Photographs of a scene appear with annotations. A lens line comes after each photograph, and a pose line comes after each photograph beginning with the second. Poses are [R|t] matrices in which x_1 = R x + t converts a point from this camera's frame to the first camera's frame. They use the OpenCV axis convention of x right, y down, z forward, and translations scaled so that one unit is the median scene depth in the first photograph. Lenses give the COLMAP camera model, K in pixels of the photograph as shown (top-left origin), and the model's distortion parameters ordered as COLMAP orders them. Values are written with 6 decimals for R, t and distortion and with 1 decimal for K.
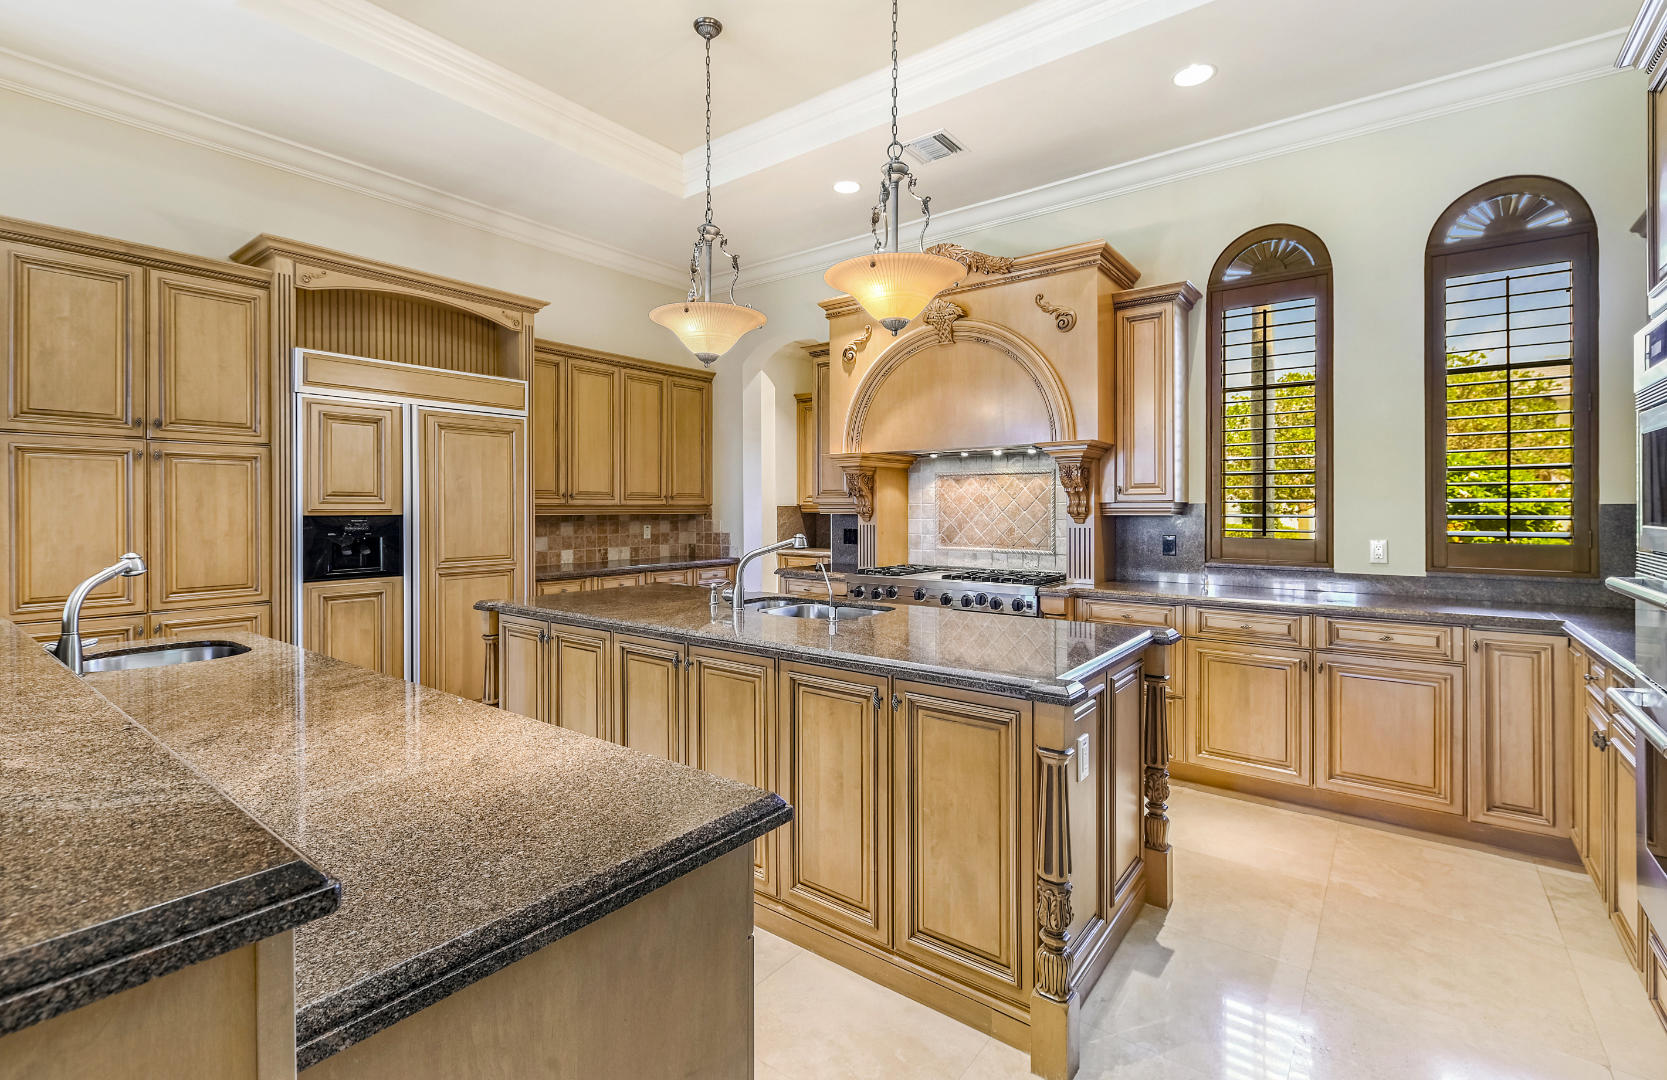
lens RADIAL K [[725.5, 0, 846.7], [0, 725.5, 507.8], [0, 0, 1]] dist [0.000674, 0.000014]
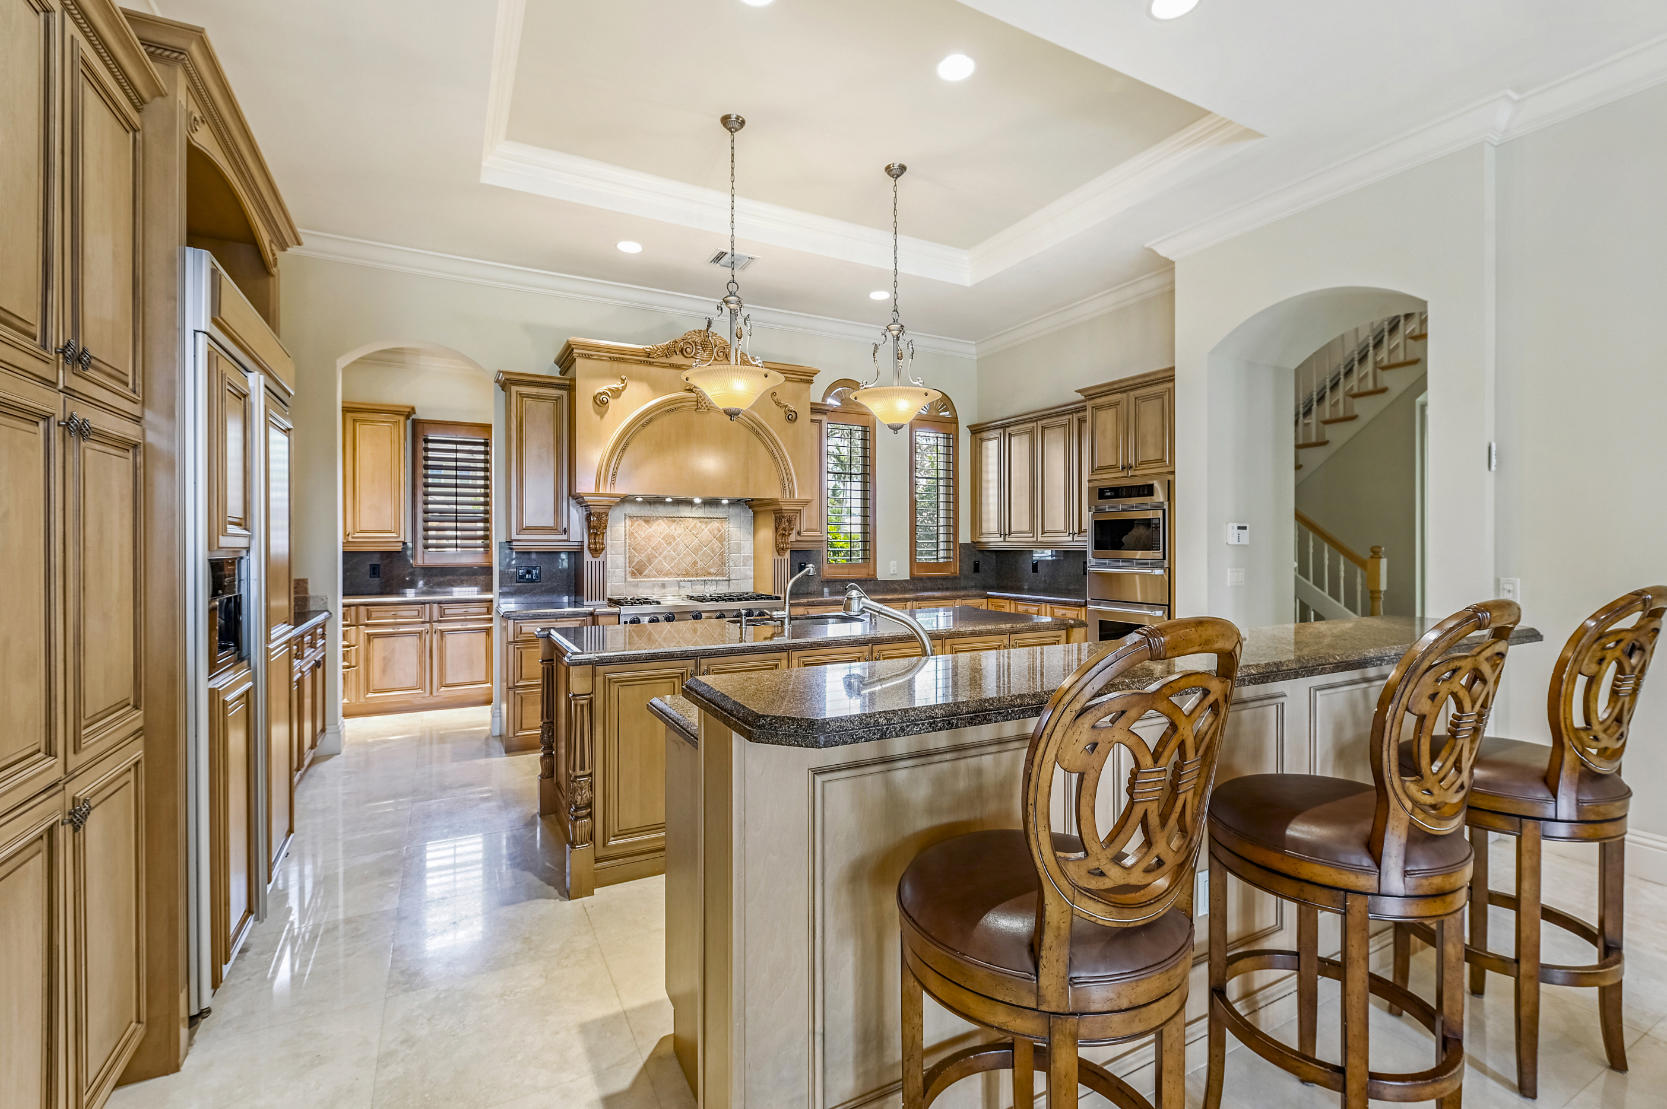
lens RADIAL K [[687.9, 0, 835.1], [0, 687.9, 549.8], [0, 0, 1]] dist [0.018111, 0.000206]
pose [[0.454594, -0.008164, 0.890661, -0.731712], [0.003027, 0.999966, 0.007621, 0.000303], [-0.890694, -0.000769, 0.454604, 0.246126]]
